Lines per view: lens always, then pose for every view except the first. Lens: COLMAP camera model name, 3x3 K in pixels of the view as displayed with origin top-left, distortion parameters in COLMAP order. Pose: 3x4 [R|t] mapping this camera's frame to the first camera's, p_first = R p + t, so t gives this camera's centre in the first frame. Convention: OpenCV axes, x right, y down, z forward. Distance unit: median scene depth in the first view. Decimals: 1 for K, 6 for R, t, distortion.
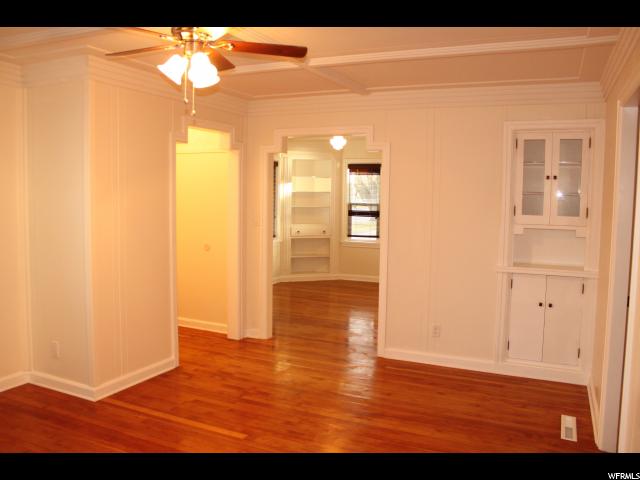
lens RADIAL K [[522.7, 0, 320.0], [0, 522.7, 240.0], [0, 0, 1]] dist [0.002986, 0.003128]
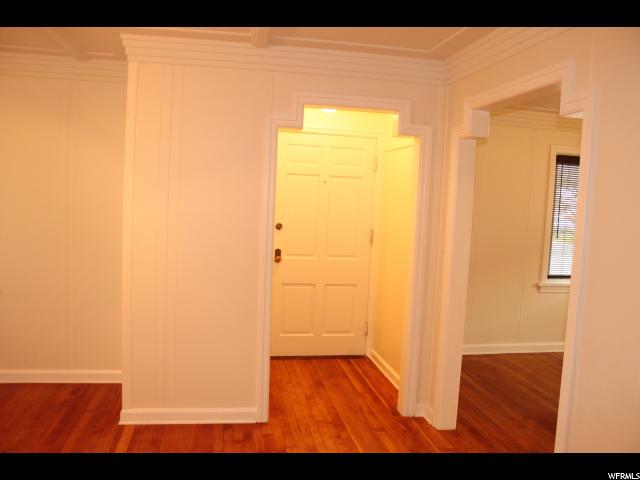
lens RADIAL K [[526.4, 0, 320.0], [0, 526.4, 240.0], [0, 0, 1]] dist [-0.073573, 0.000602]
pose [[0.581768, 0.069911, -0.810345, 0.379770], [-0.099967, 0.994891, 0.014063, -0.043135], [0.807188, 0.072827, 0.585785, 0.605375]]
